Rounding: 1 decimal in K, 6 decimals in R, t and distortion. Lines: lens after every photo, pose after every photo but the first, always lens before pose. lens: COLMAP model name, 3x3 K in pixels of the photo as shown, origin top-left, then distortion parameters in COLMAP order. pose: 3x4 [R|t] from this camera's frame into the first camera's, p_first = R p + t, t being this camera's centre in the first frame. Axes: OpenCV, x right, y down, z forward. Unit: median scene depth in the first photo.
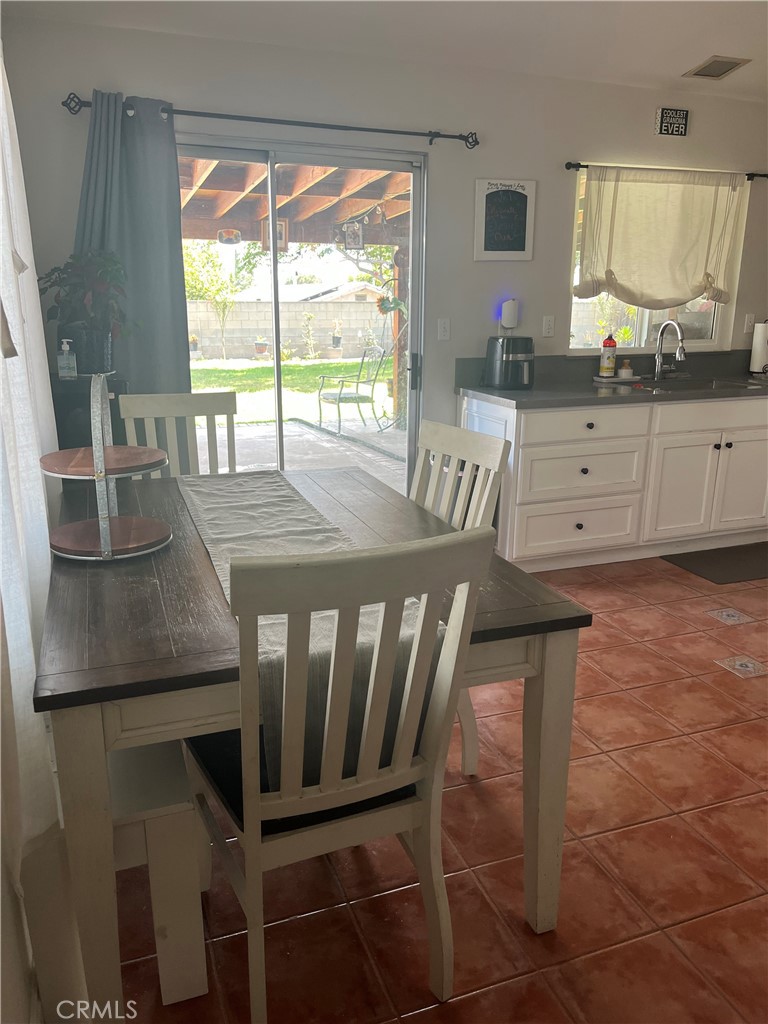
lens RADIAL K [[773.3, 0, 384.0], [0, 773.3, 512.0], [0, 0, 1]] dist [0.067910, -0.076333]
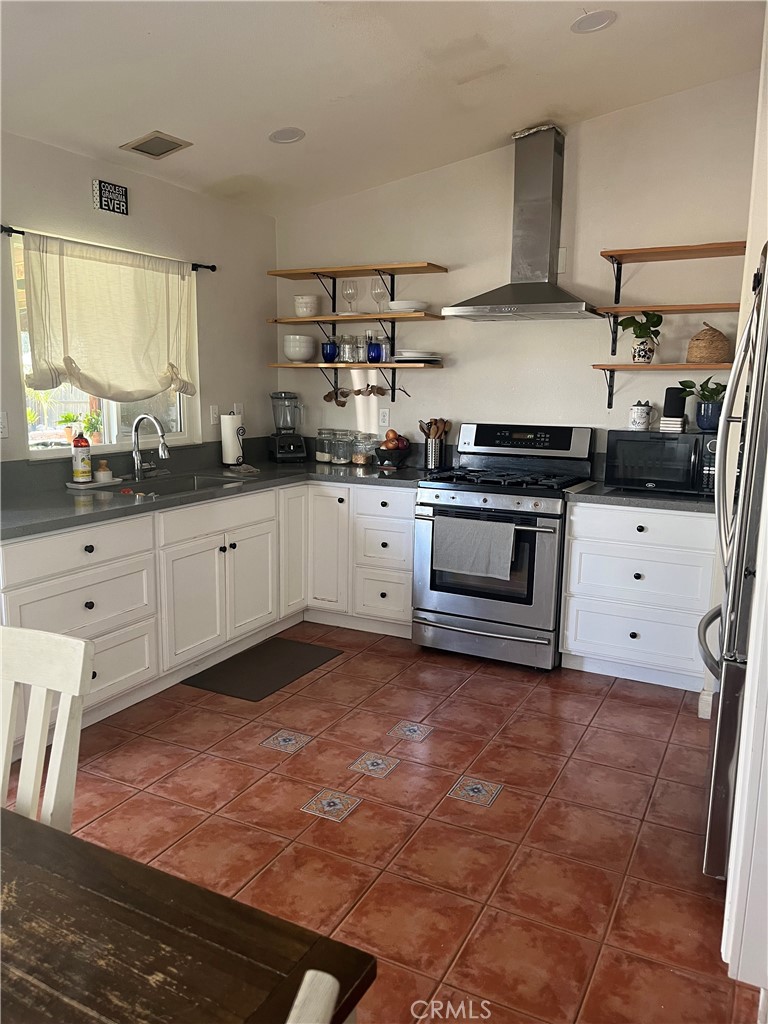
lens RADIAL K [[773.3, 0, 384.0], [0, 773.3, 512.0], [0, 0, 1]] dist [0.067910, -0.076333]
pose [[0.742053, -0.108162, 0.661558, -0.031178], [0.170088, 0.984980, -0.029742, -0.065048], [-0.648404, 0.134593, 0.749304, 0.178429]]
